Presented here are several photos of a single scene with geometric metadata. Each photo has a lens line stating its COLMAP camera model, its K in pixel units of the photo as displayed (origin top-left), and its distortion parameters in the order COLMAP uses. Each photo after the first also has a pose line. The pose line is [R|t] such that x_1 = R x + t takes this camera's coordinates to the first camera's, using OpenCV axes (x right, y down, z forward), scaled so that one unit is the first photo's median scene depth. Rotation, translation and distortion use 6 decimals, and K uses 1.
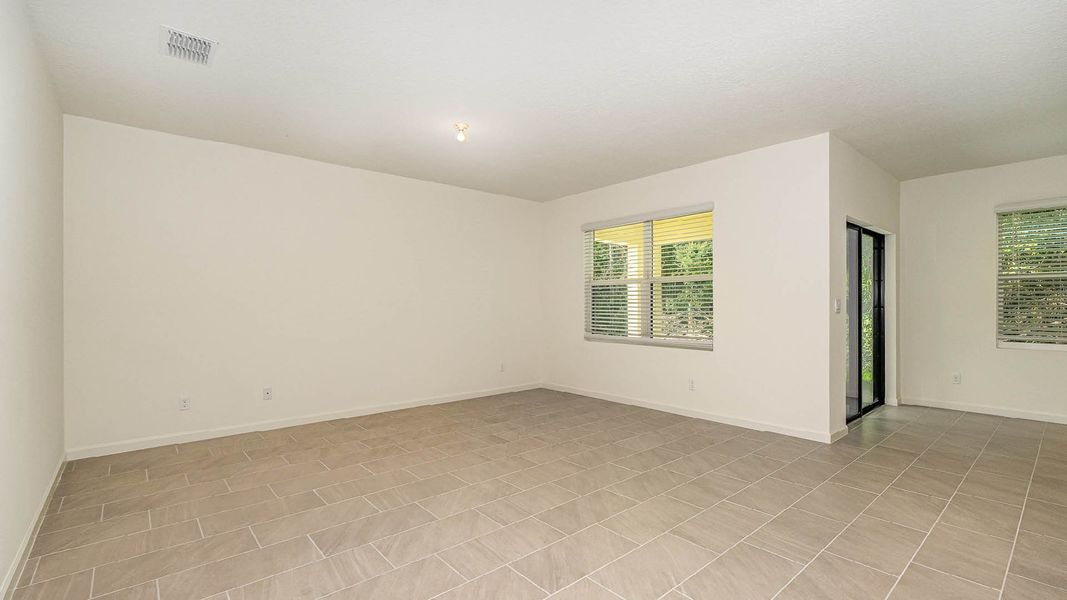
lens RADIAL K [[478.0, 0, 542.3], [0, 478.0, 302.7], [0, 0, 1]] dist [0.003202, 0.000283]
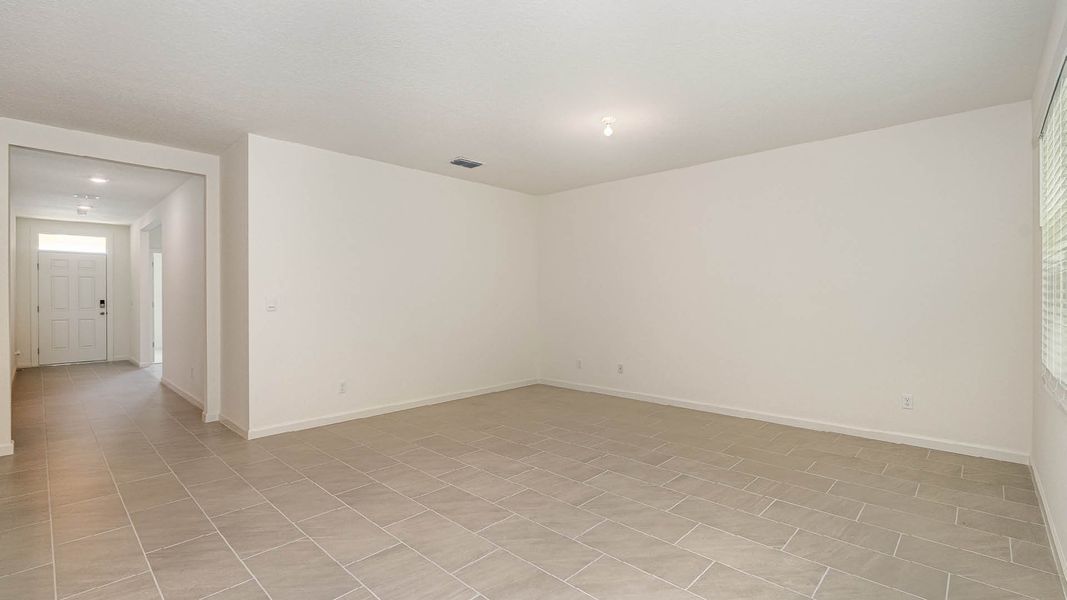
lens RADIAL K [[478.0, 0, 542.3], [0, 478.0, 302.7], [0, 0, 1]] dist [0.003202, 0.000283]
pose [[0.093311, 0.013809, -0.995541, 0.799873], [0.002323, 0.999898, 0.014087, -0.009329], [0.995634, -0.003627, 0.093269, 0.773468]]
